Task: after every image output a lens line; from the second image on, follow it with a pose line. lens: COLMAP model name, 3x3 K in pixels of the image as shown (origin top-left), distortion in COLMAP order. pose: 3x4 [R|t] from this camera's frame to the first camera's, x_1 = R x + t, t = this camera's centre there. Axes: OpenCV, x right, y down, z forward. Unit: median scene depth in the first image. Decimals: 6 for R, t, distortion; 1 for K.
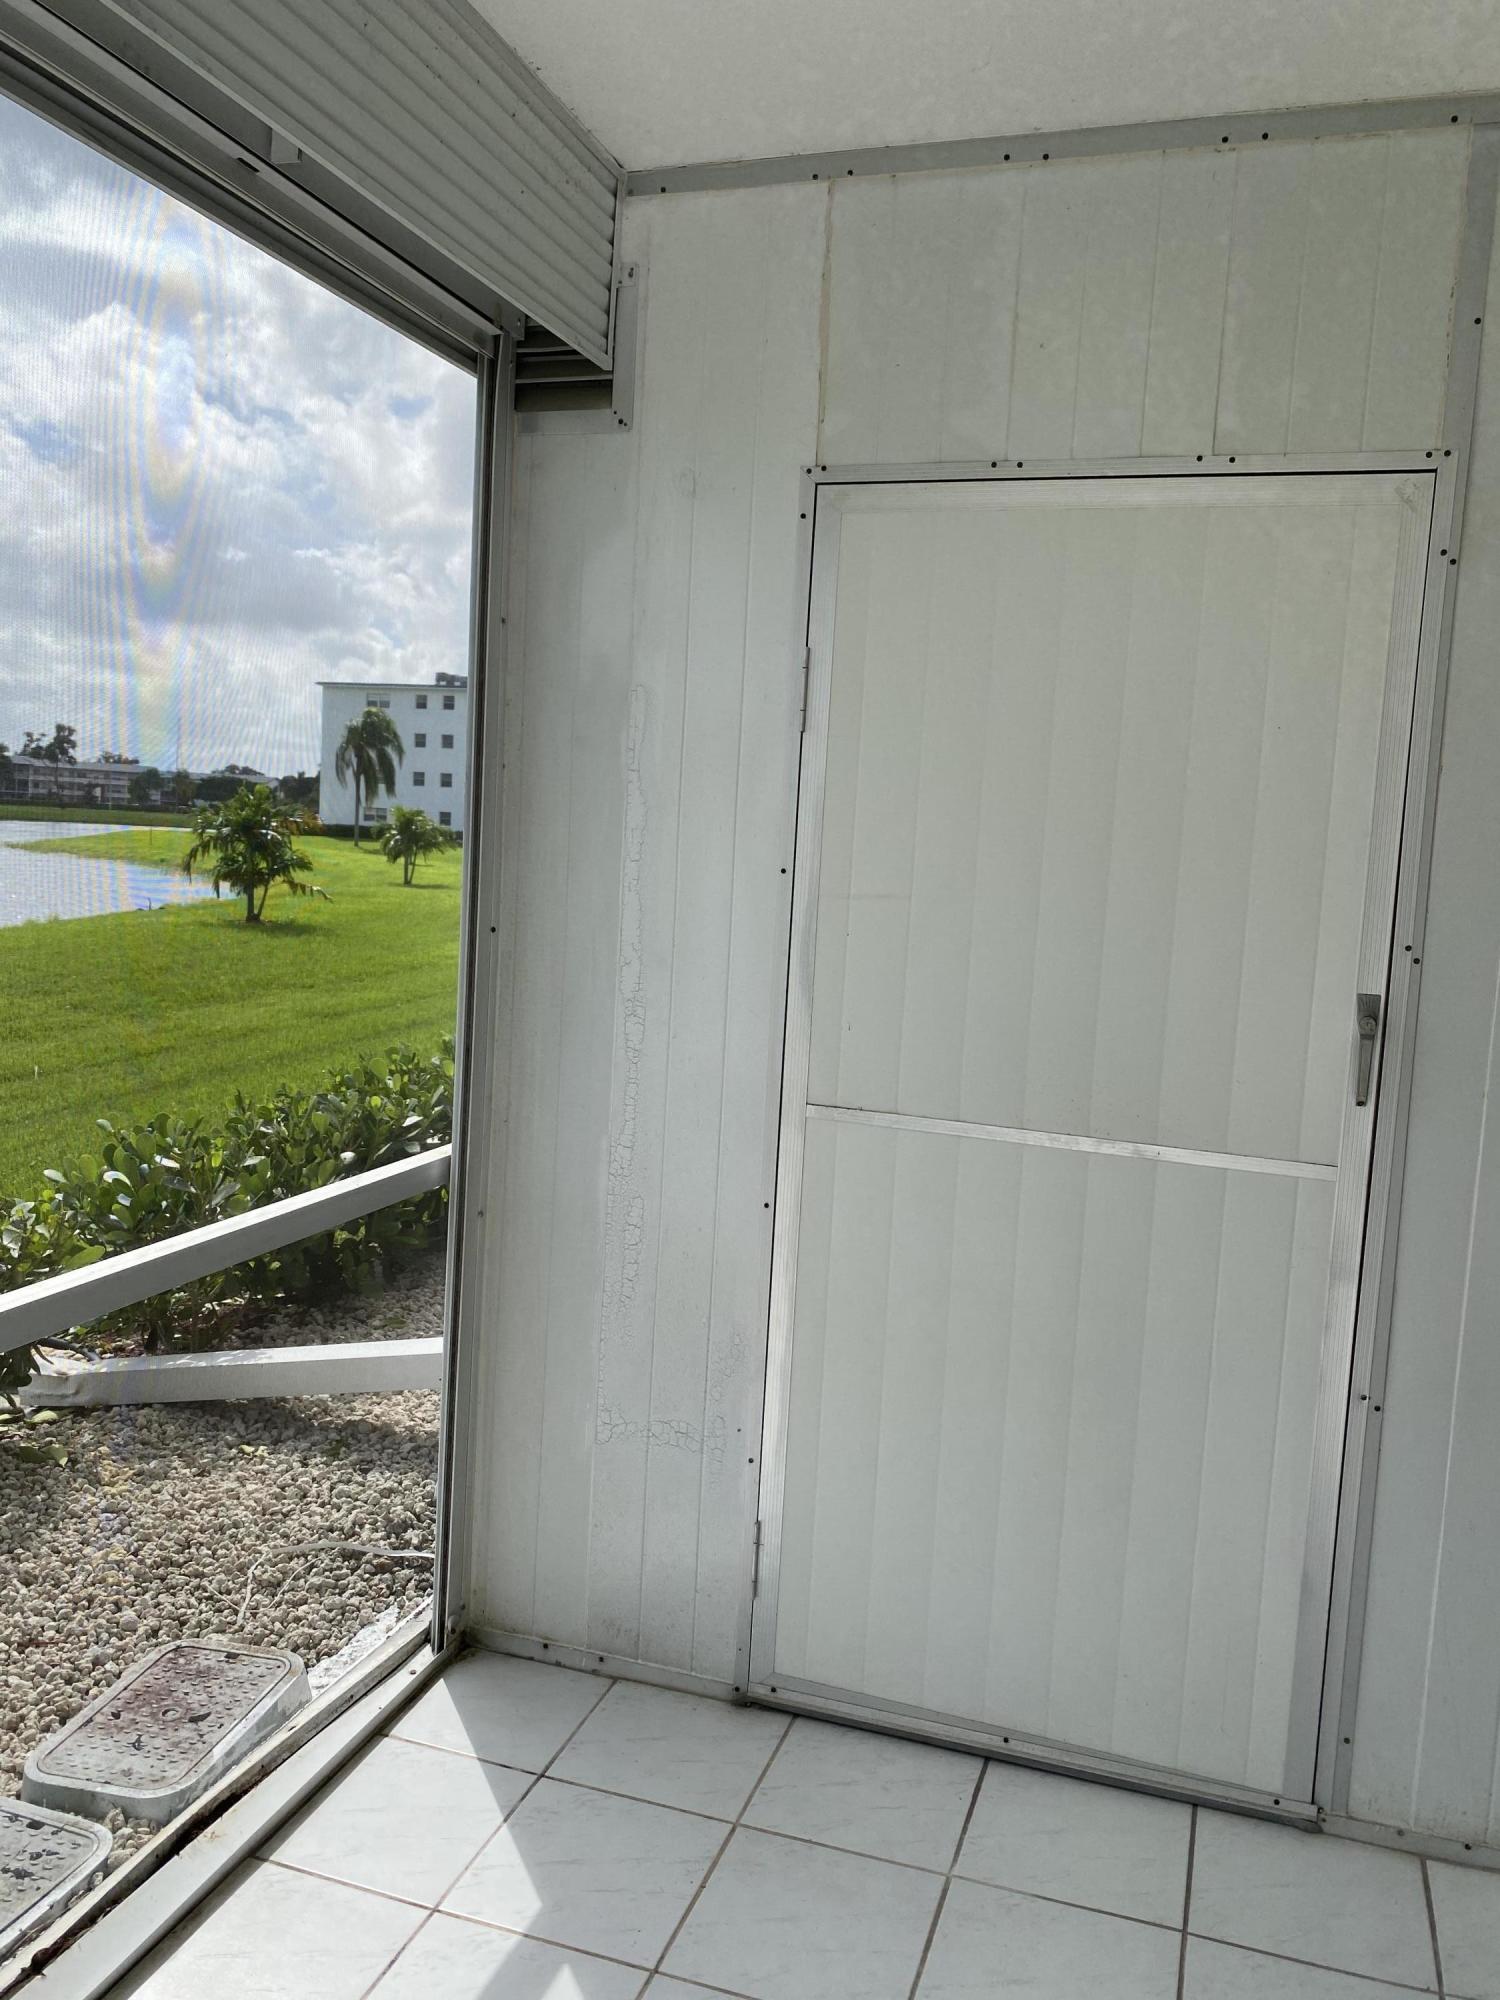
lens RADIAL K [[1477.3, 0, 752.9], [0, 1477.3, 953.5], [0, 0, 1]] dist [0.053148, -0.033013]
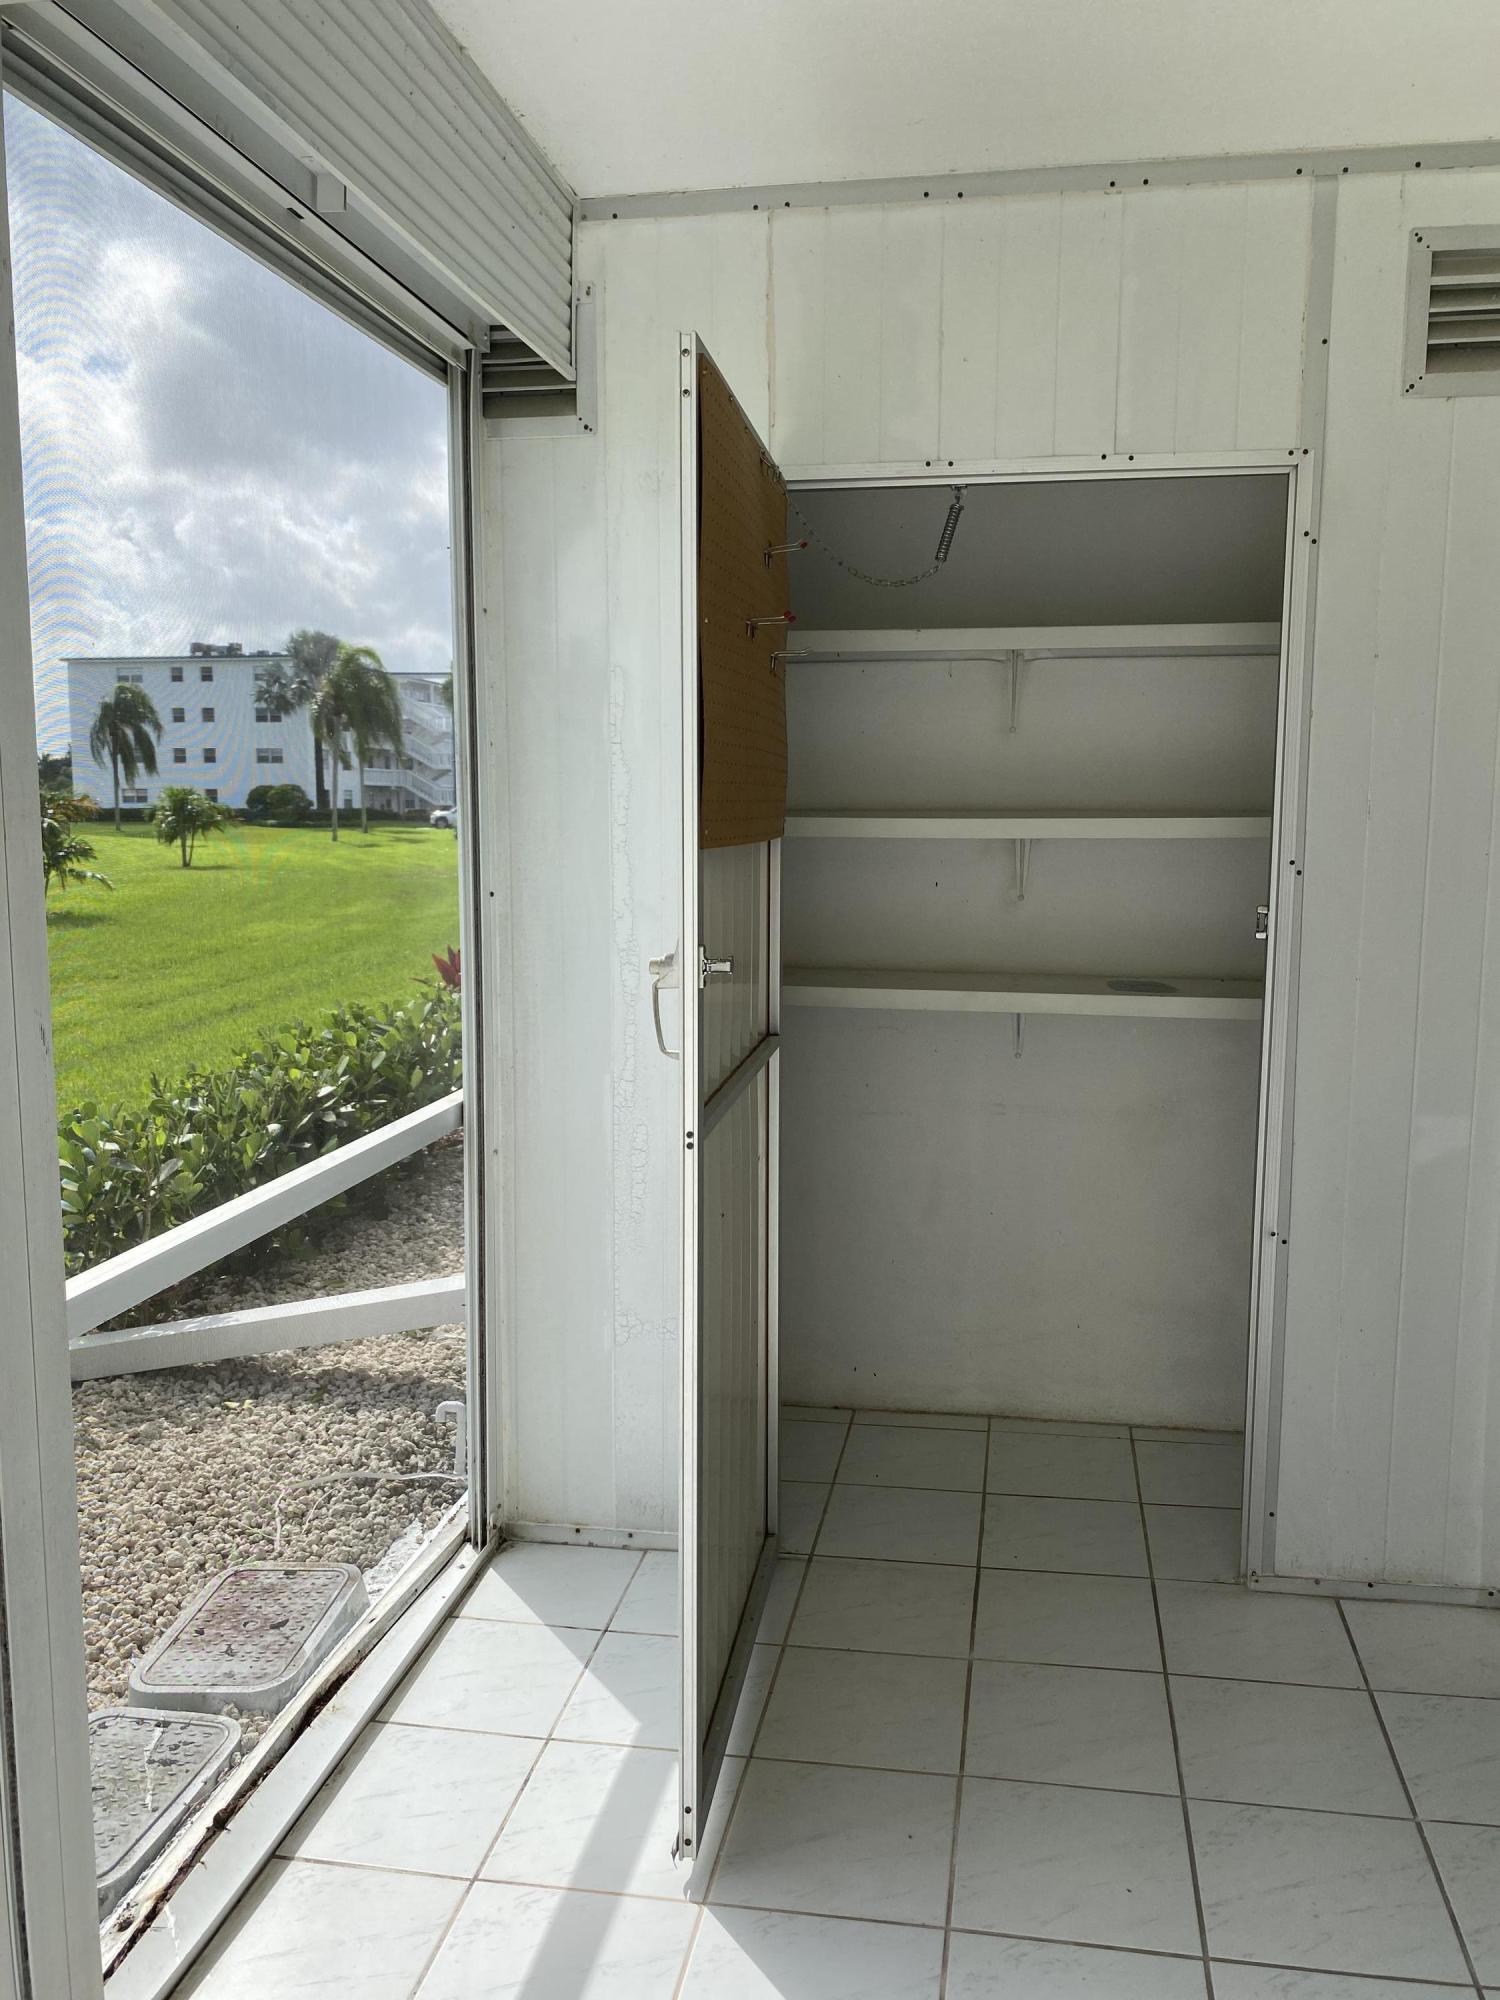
lens RADIAL K [[1477.3, 0, 752.9], [0, 1477.3, 953.5], [0, 0, 1]] dist [0.053148, -0.033013]
pose [[0.988419, -0.063891, 0.137647, -0.123244], [0.059993, 0.997676, 0.032287, 0.003594], [-0.139390, -0.023656, 0.989955, -0.103325]]
